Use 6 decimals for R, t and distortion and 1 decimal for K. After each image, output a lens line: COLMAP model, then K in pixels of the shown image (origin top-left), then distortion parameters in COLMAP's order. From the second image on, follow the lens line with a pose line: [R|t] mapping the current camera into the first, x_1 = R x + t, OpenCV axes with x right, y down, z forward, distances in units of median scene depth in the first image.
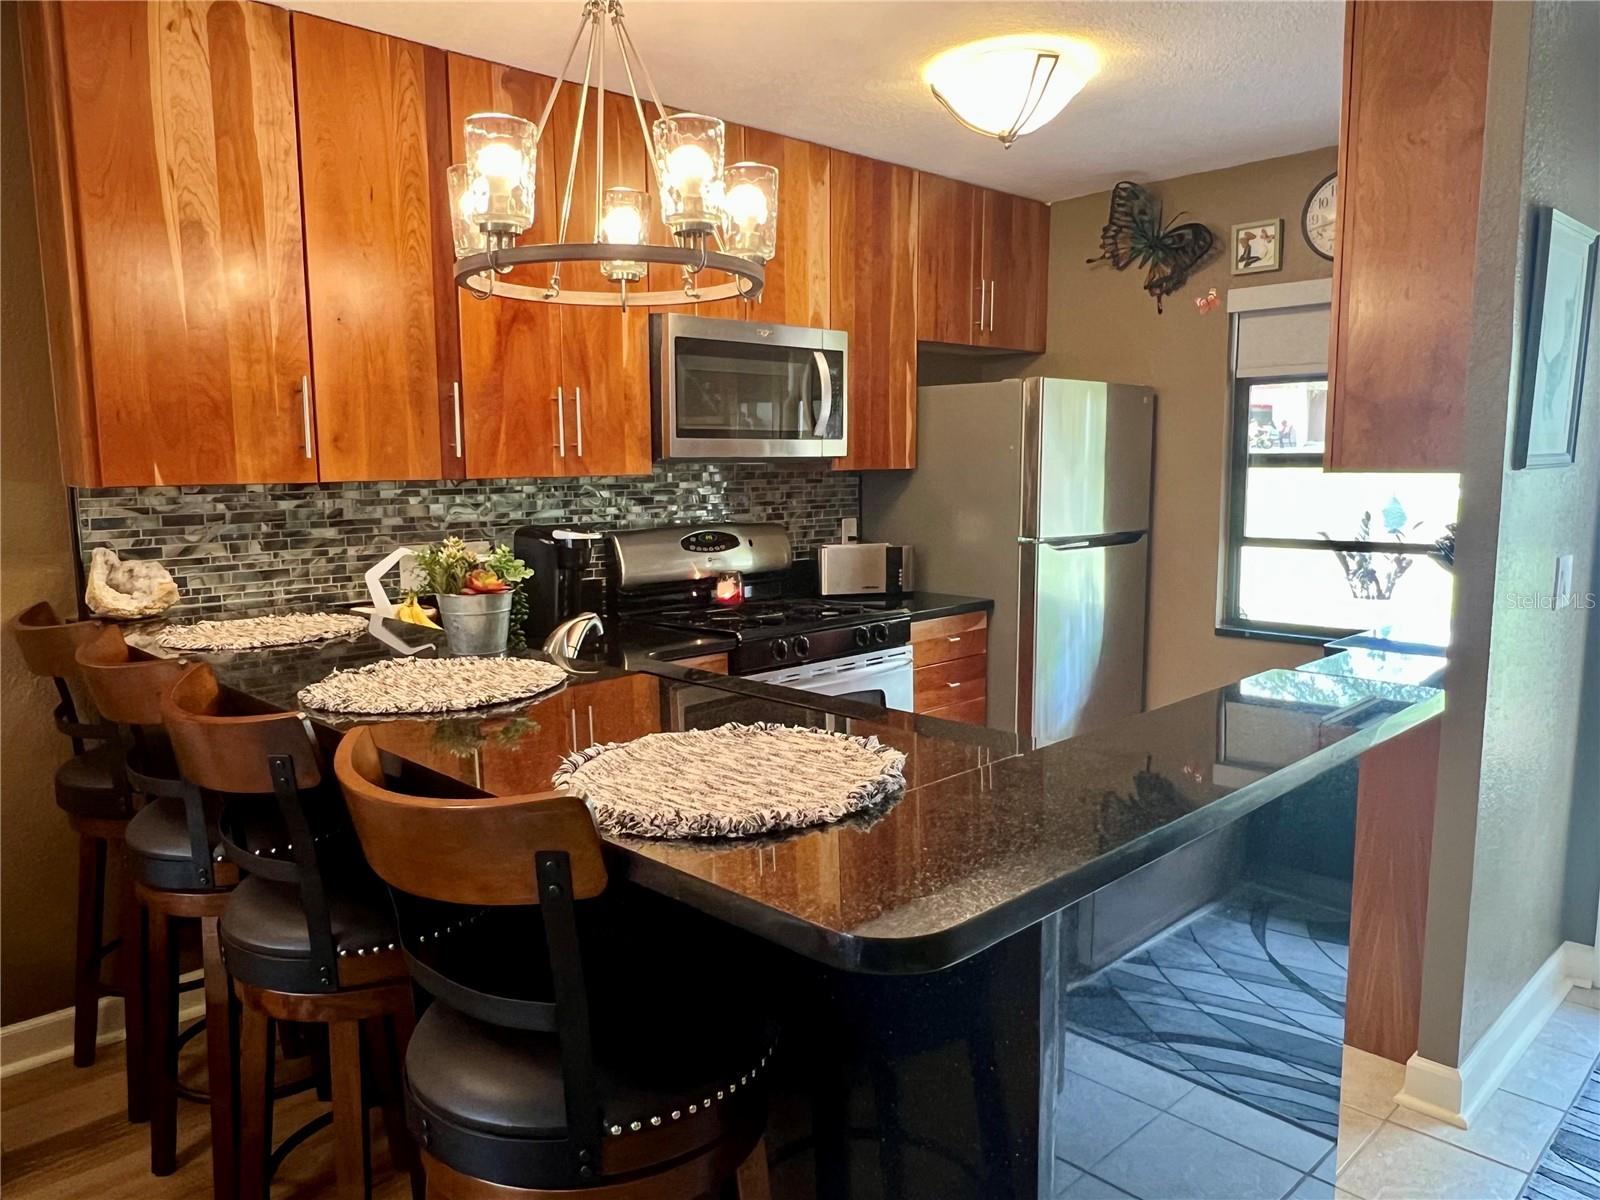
lens RADIAL K [[1126.3, 0, 799.2], [0, 1126.3, 600.3], [0, 0, 1]] dist [-0.000439, -0.000017]
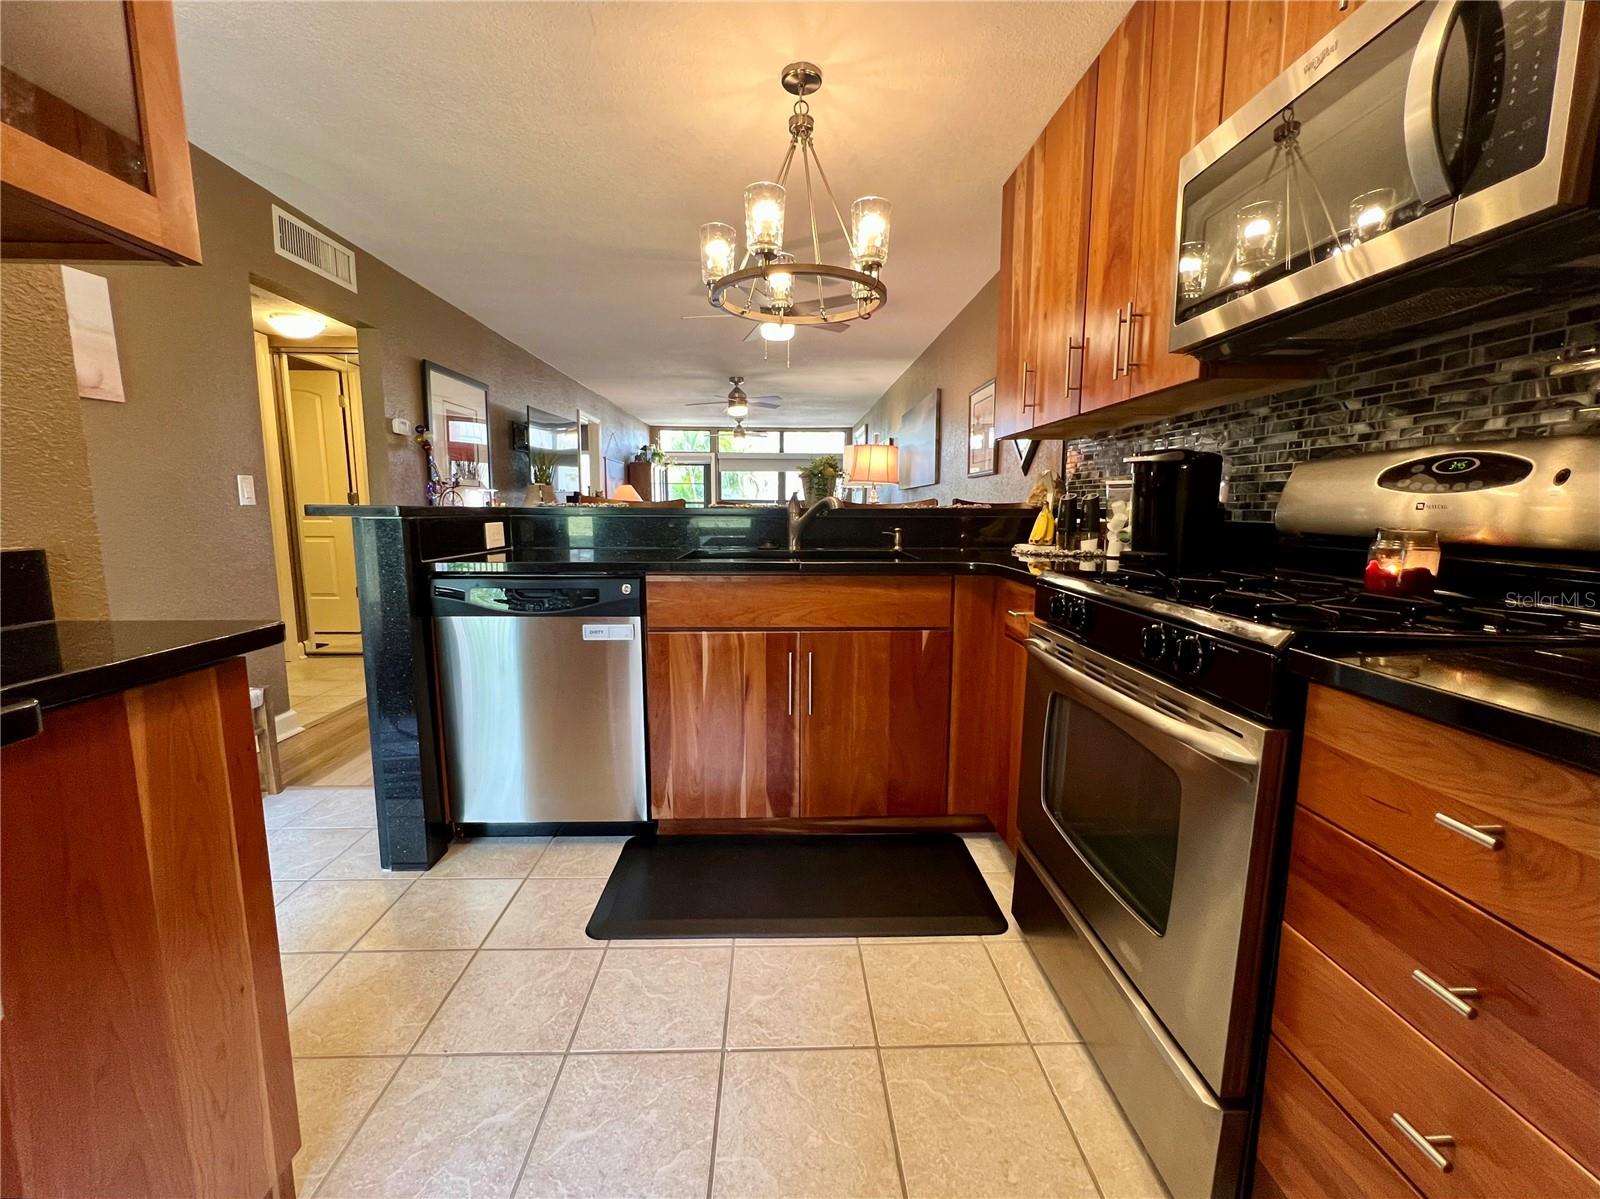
lens RADIAL K [[651.5, 0, 797.0], [0, 651.5, 592.4], [0, 0, 1]] dist [0.000607, 0.000019]
pose [[-0.675381, 0.108393, -0.729459, 0.362547], [-0.087424, 0.970397, 0.225138, -0.041844], [0.732268, 0.215827, -0.645912, 1.023244]]
